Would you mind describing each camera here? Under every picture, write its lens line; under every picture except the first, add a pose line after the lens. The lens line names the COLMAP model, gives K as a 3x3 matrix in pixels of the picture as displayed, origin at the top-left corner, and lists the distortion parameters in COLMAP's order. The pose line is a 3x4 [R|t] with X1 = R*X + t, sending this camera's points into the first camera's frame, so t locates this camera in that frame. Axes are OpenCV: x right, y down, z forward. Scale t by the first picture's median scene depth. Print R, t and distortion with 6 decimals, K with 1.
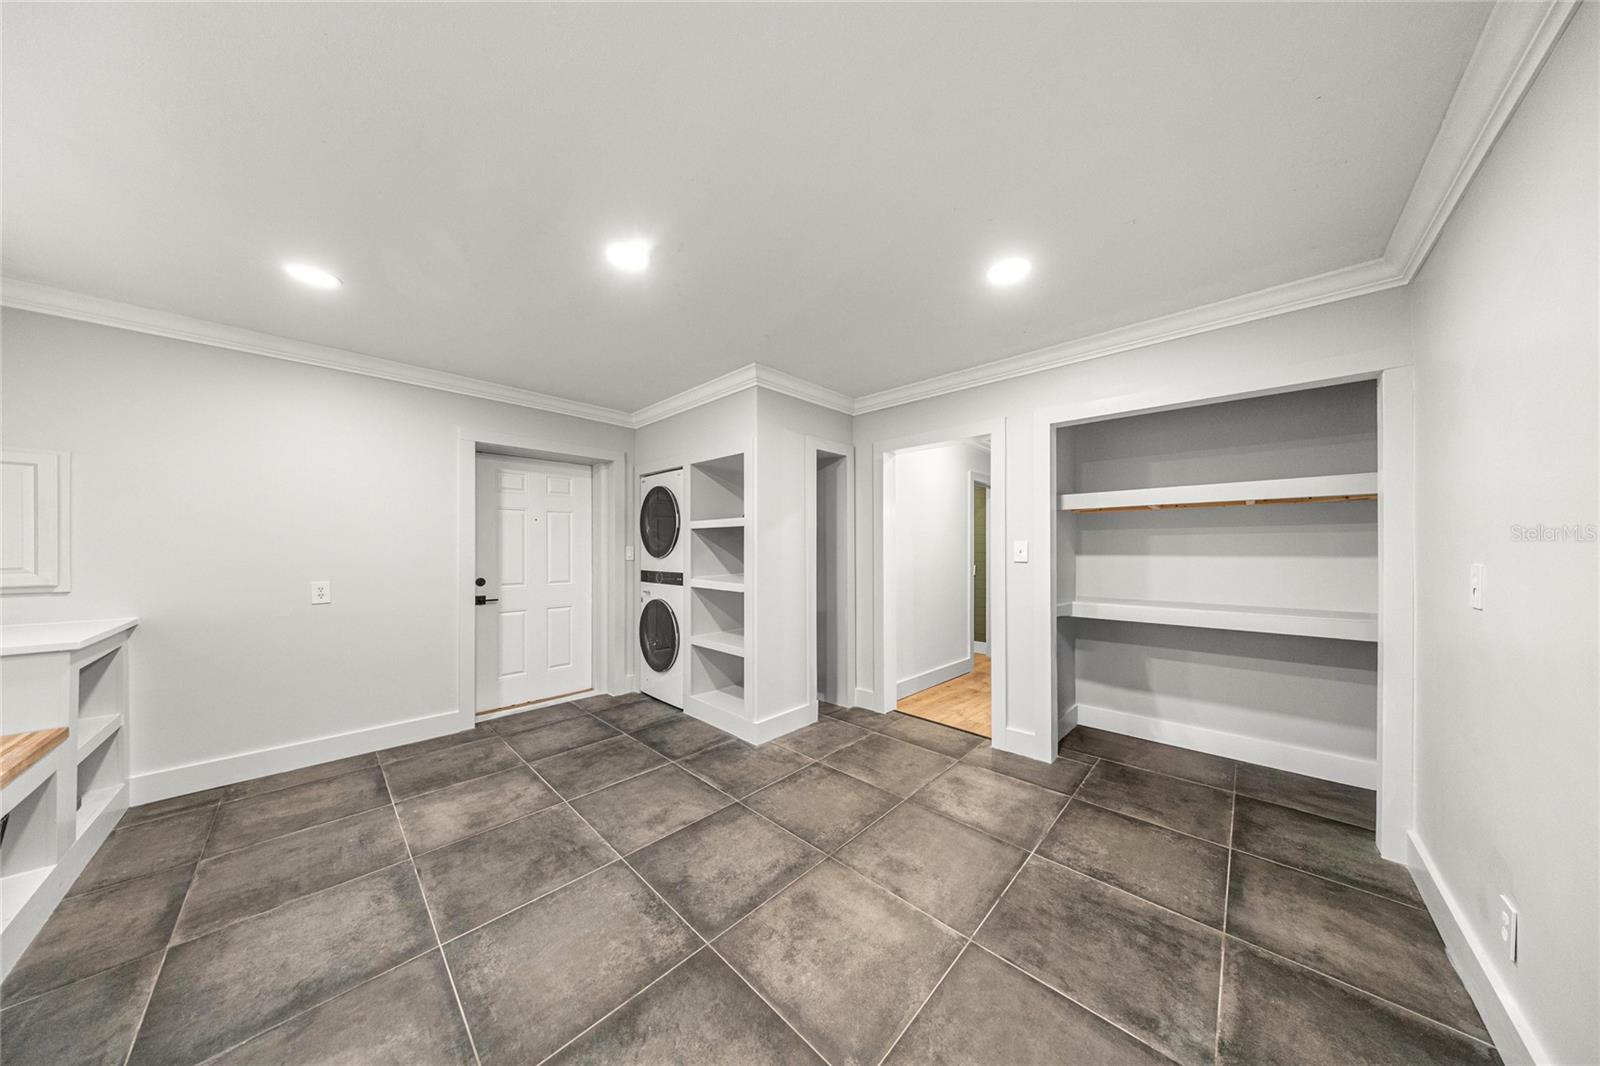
lens RADIAL K [[469.9, 0, 799.0], [0, 469.9, 547.4], [0, 0, 1]] dist [0.001904, -0.000143]
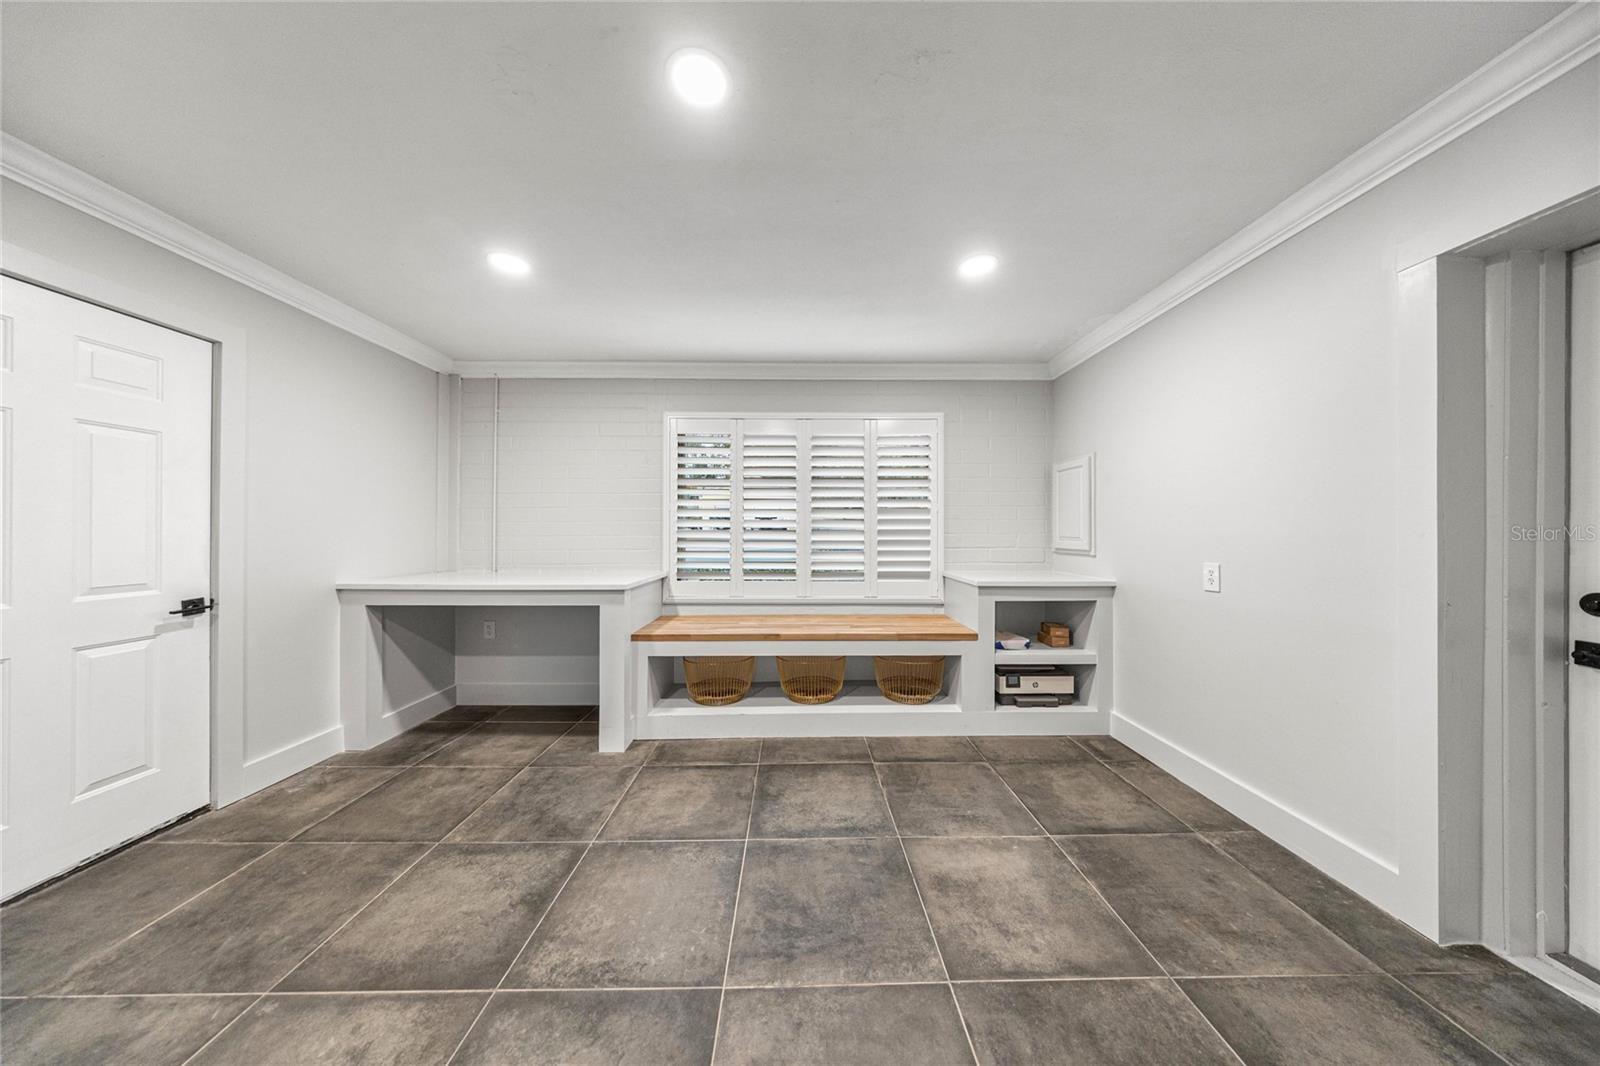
lens RADIAL K [[469.9, 0, 804.5], [0, 469.9, 532.6], [0, 0, 1]] dist [0.001904, -0.000143]
pose [[-0.709222, 0.001337, -0.704984, 0.002847], [0.005852, 0.999975, -0.003990, 0.033675], [0.704961, -0.006956, -0.709212, 1.626130]]
